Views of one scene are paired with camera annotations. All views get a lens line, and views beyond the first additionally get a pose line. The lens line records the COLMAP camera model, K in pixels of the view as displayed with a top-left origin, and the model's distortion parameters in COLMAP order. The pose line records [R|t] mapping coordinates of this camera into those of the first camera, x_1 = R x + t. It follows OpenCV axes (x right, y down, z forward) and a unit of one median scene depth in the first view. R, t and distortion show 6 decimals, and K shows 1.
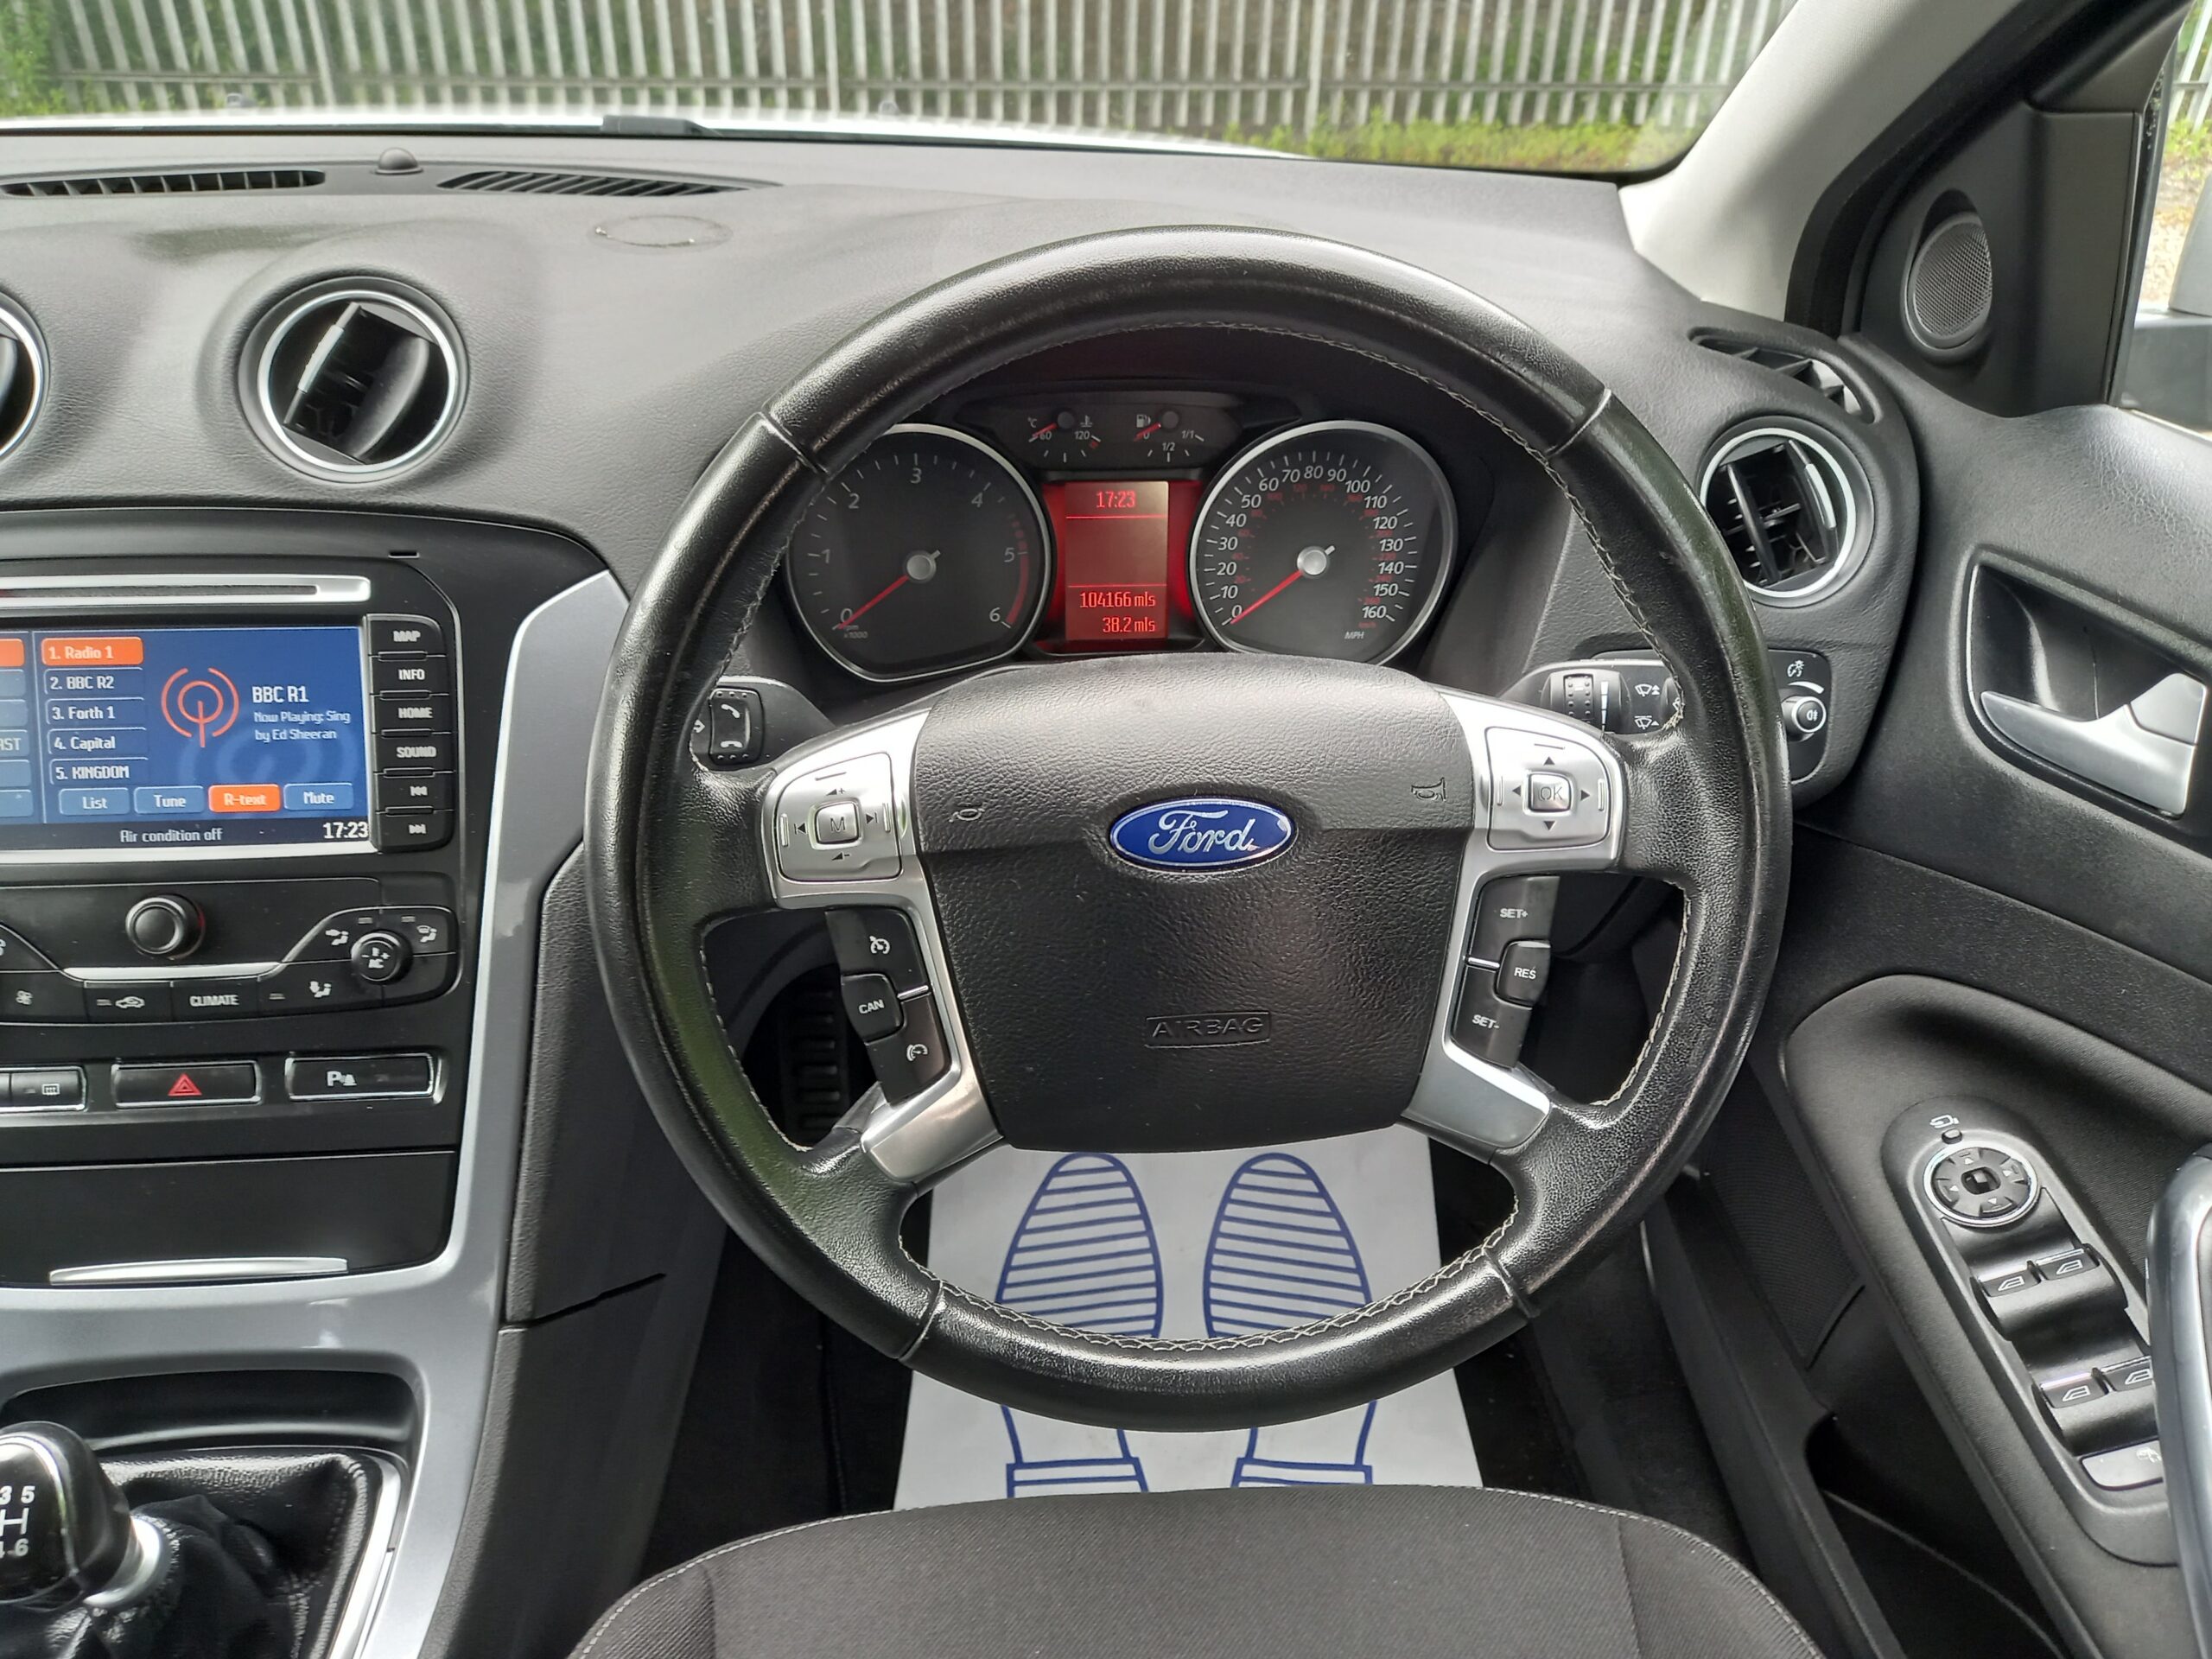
lens RADIAL K [[1644.2, 0, 1103.0], [0, 1644.2, 861.3], [0, 0, 1]] dist [0.046494, -0.048318]
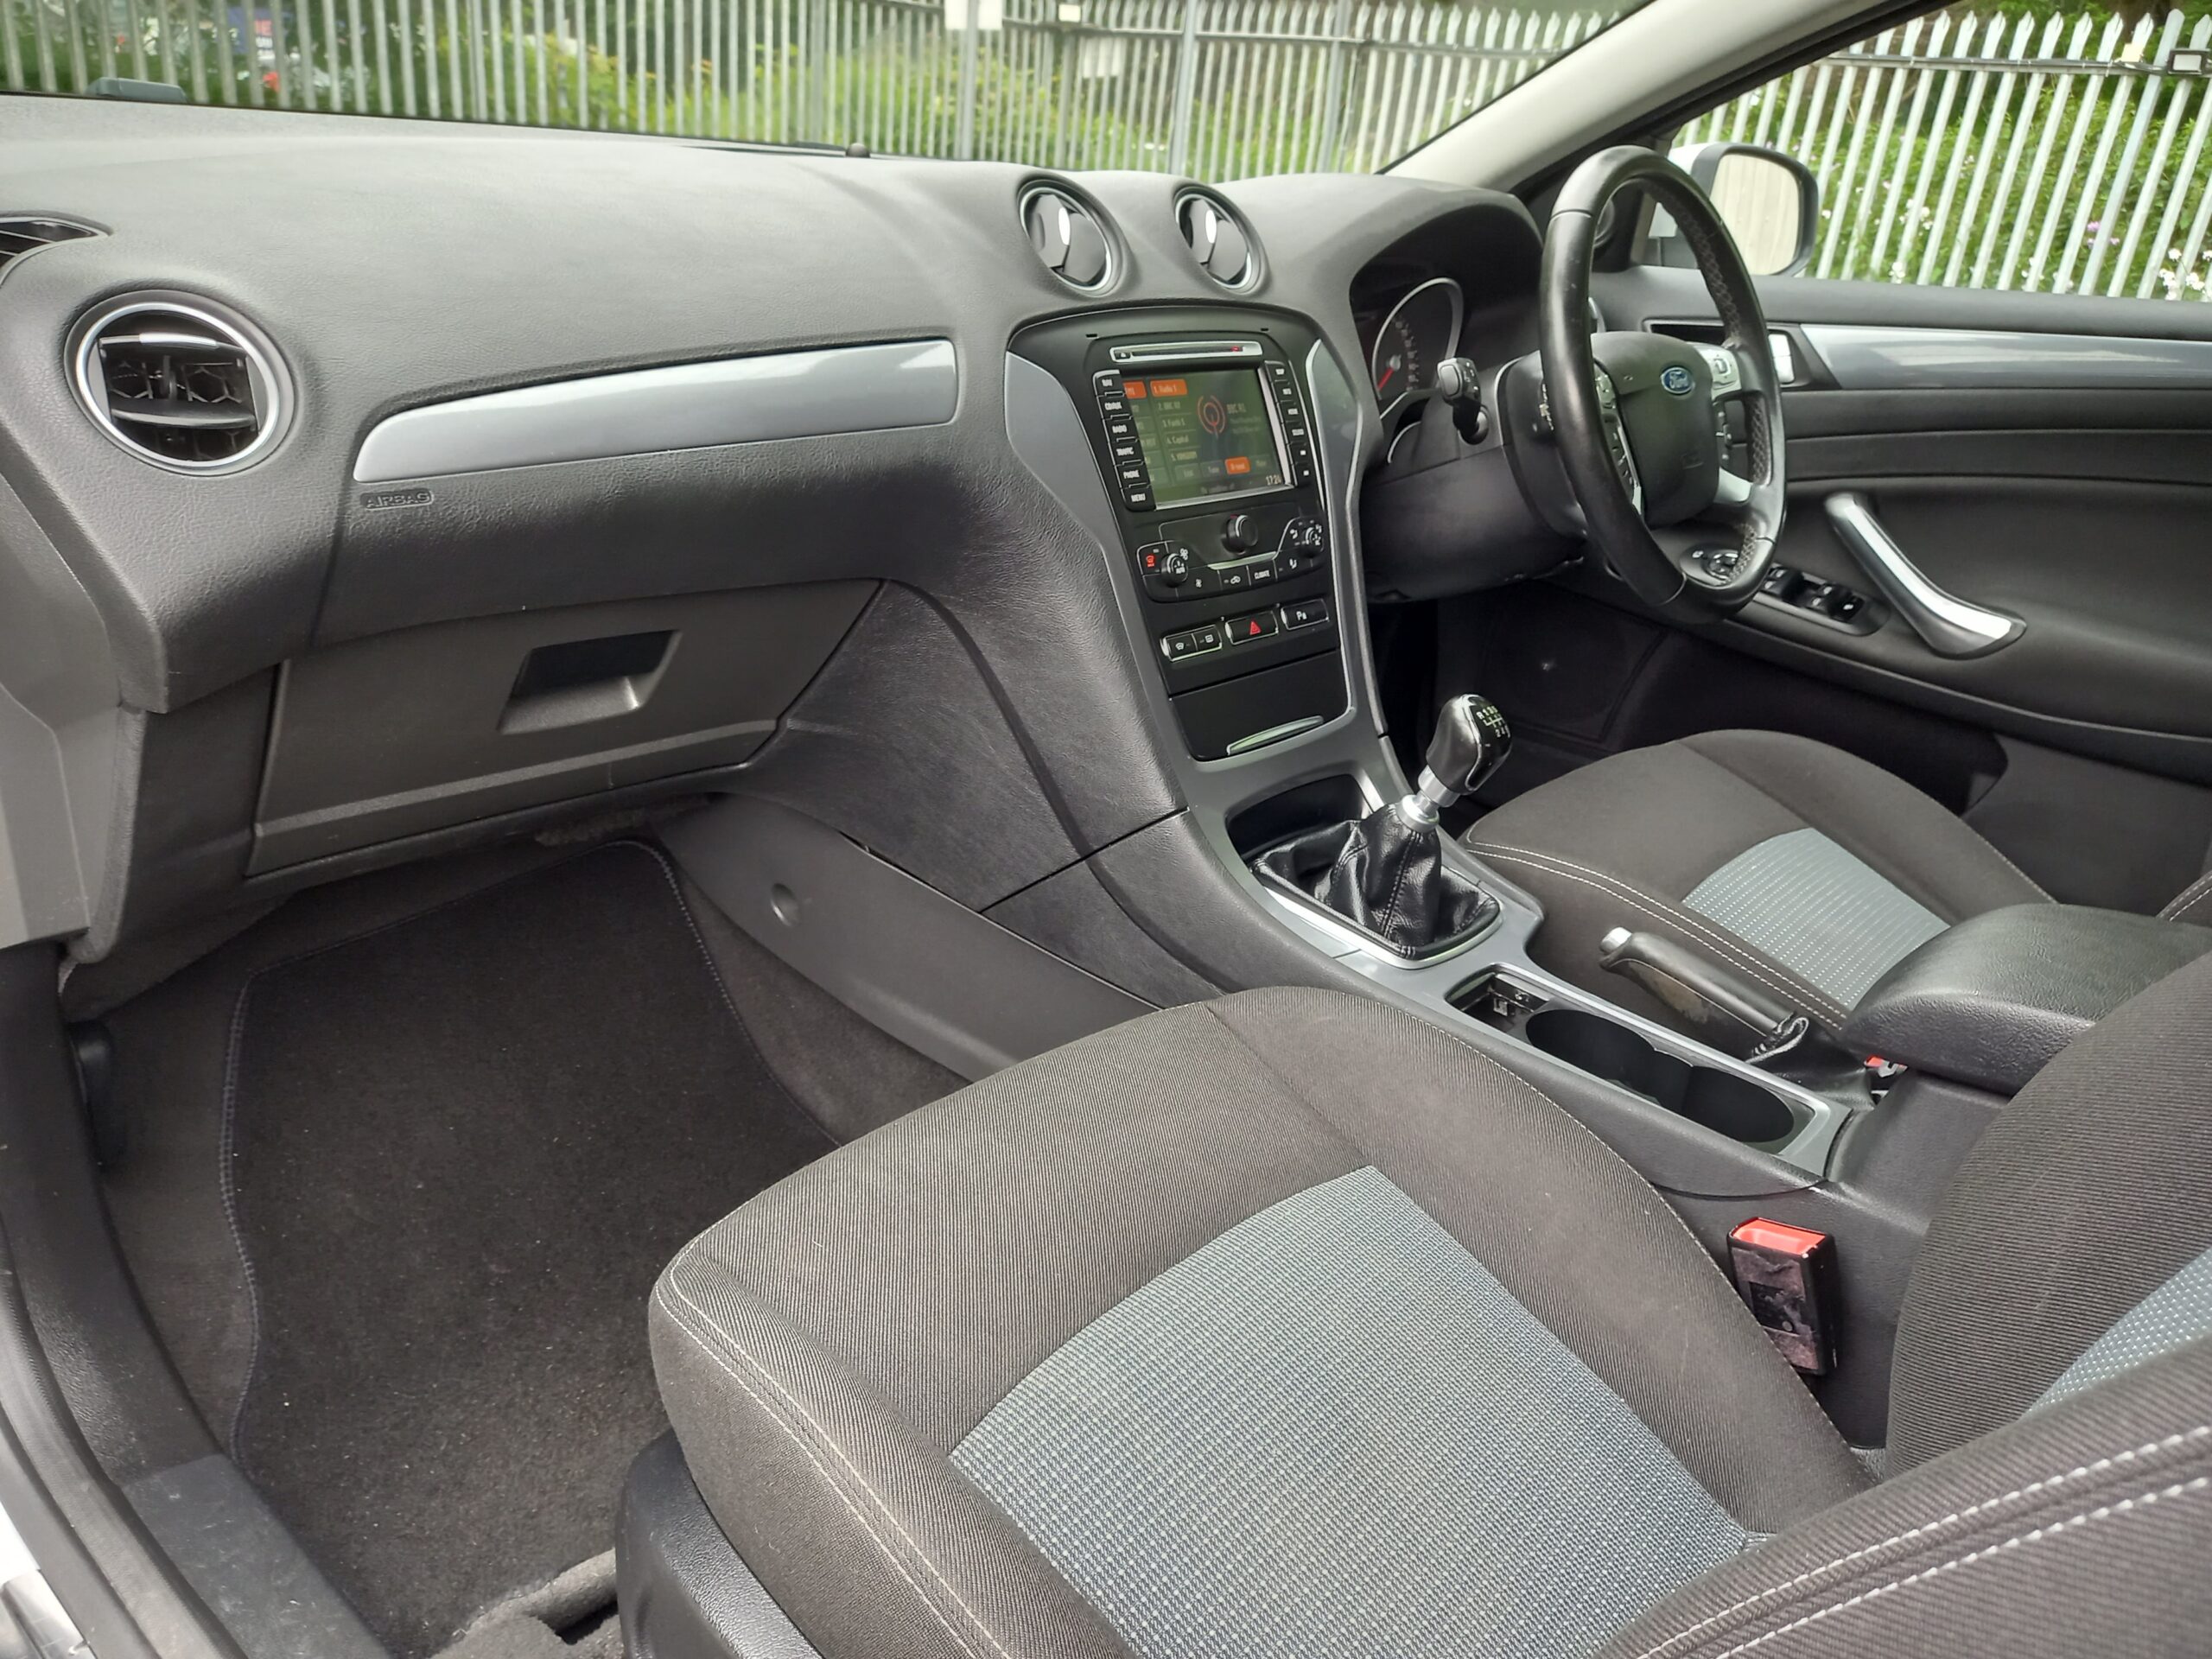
lens RADIAL K [[1644.2, 0, 1101.7], [0, 1644.2, 873.8], [0, 0, 1]] dist [0.046494, -0.048318]
pose [[0.720427, -0.242560, 0.649731, -1.896126], [0.295602, 0.954880, 0.028714, 0.289919], [-0.627379, 0.171375, 0.759622, -0.193336]]
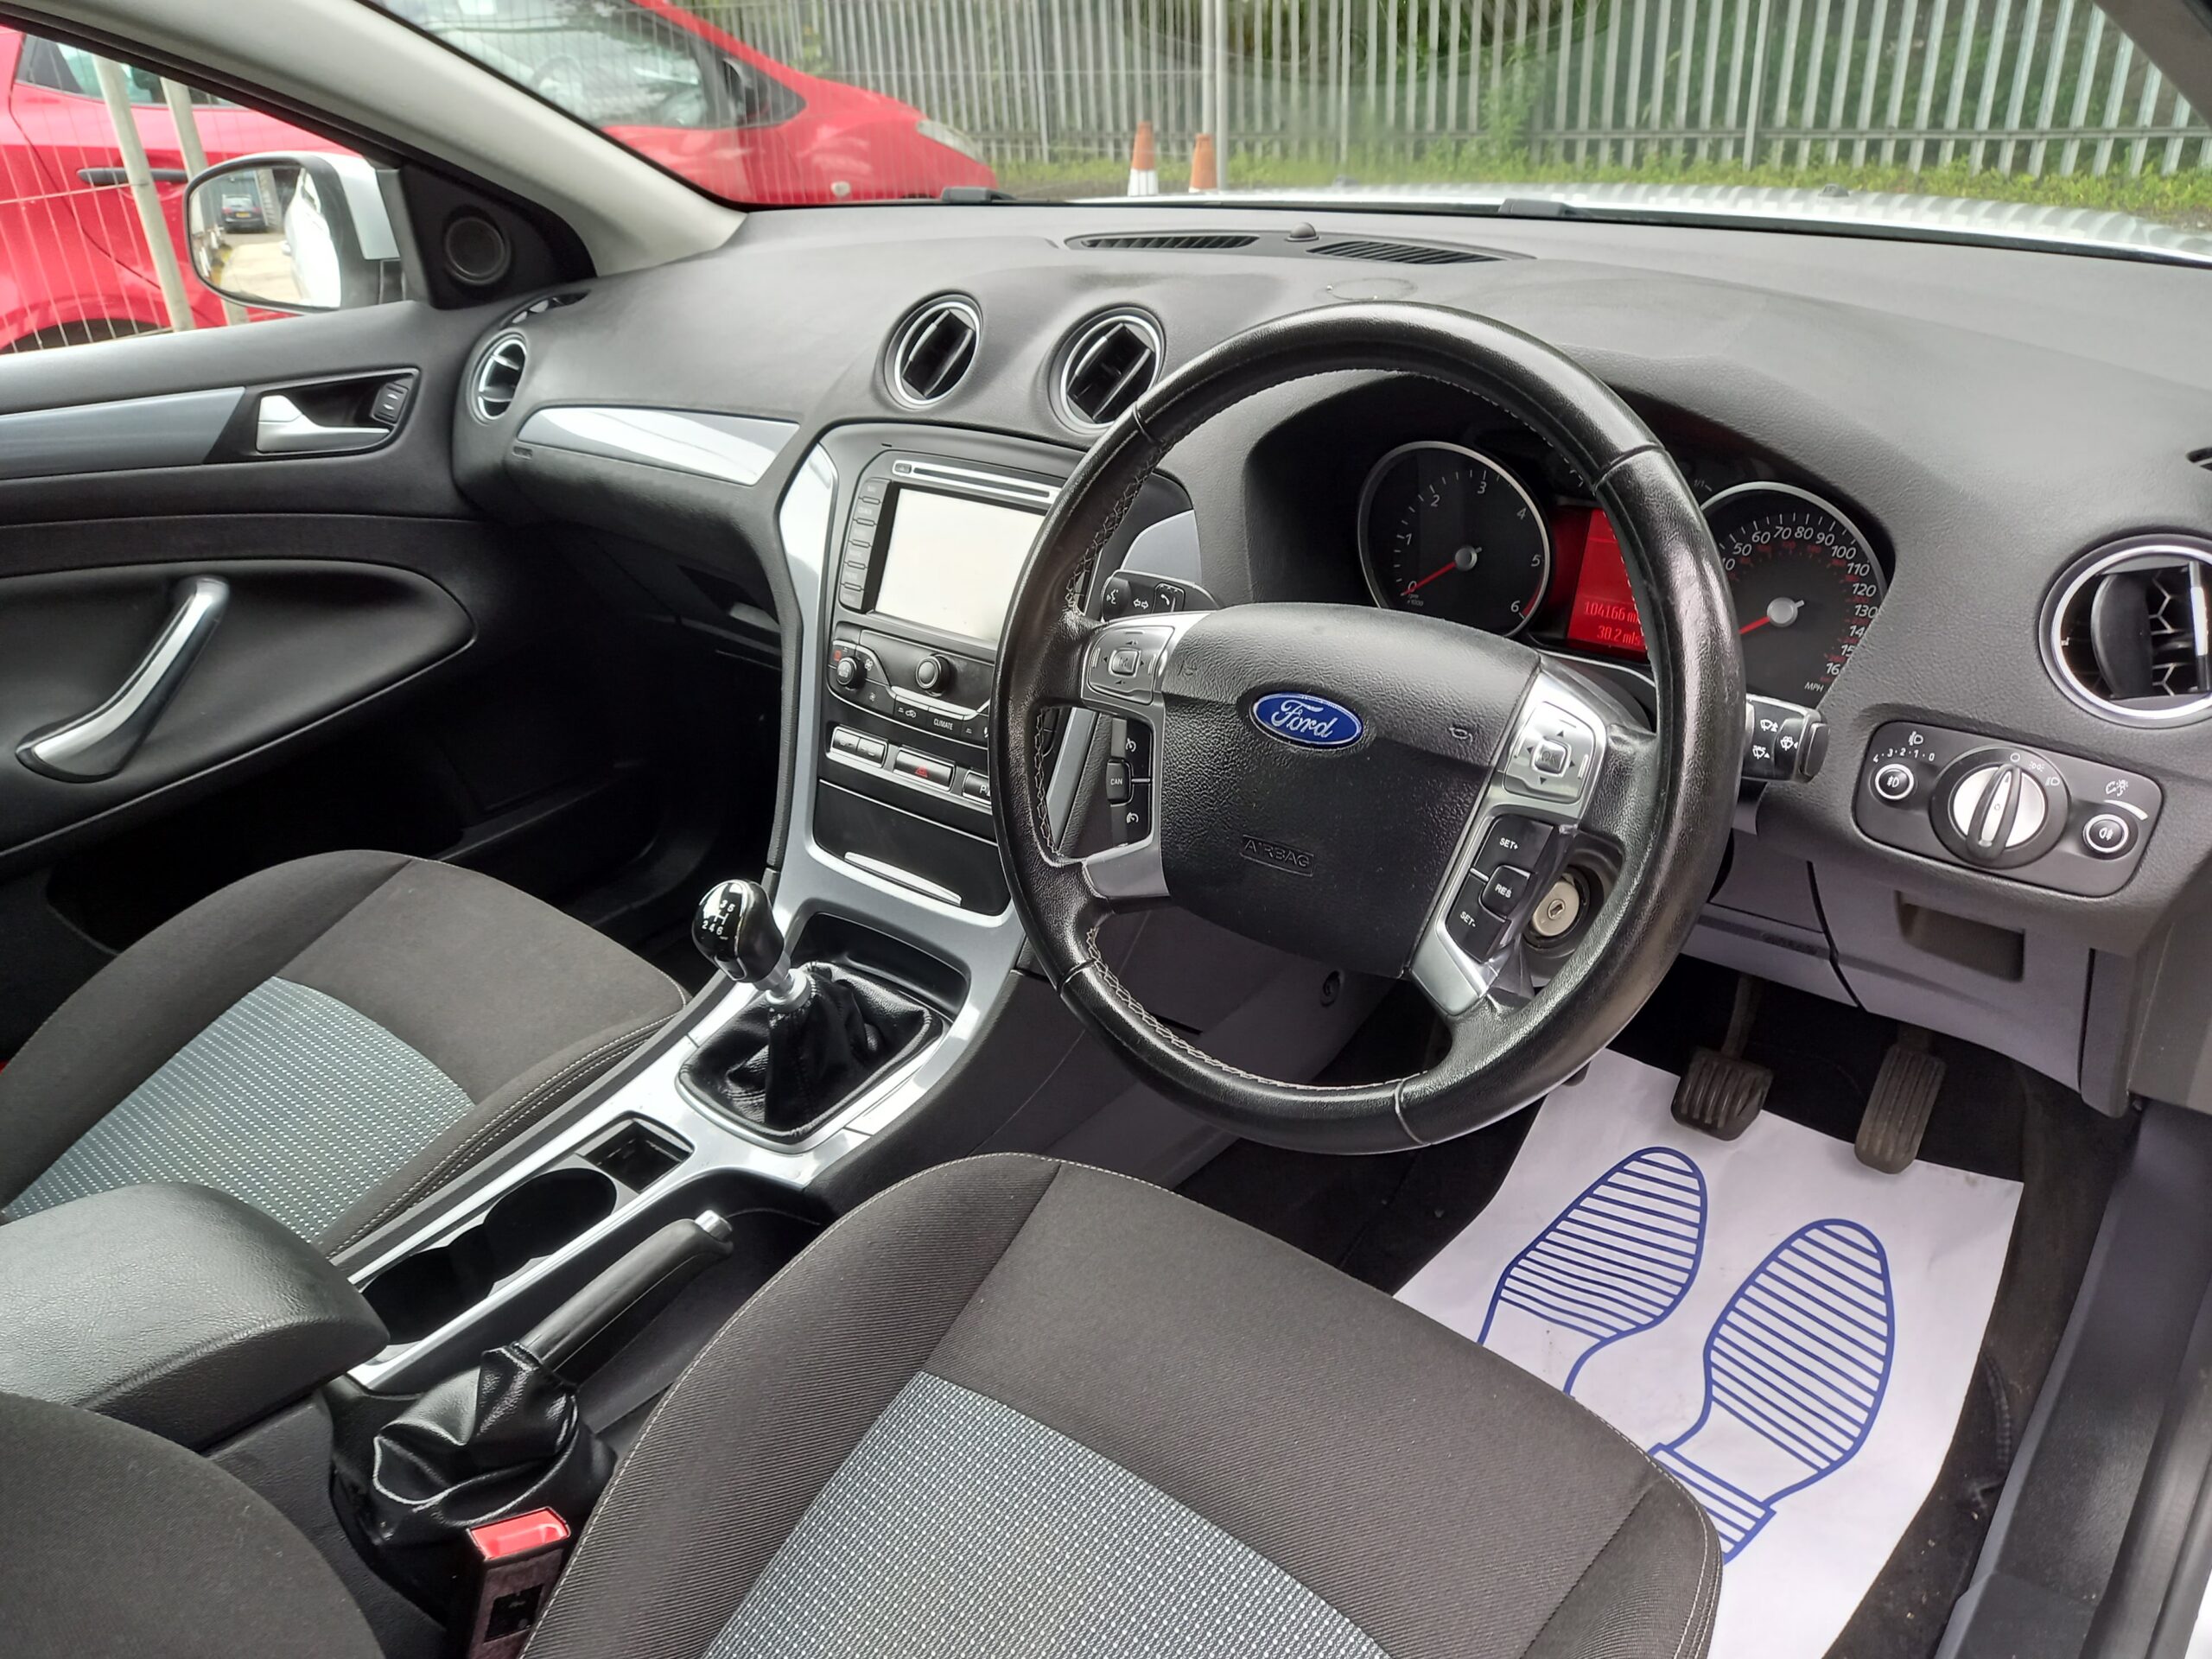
lens RADIAL K [[1644.2, 0, 1109.4], [0, 1644.2, 849.0], [0, 0, 1]] dist [0.046494, -0.048318]
pose [[0.709075, 0.275544, -0.649067, 0.714528], [-0.296110, 0.951751, 0.080554, 0.020249], [0.639946, 0.135076, 0.756455, -0.148741]]
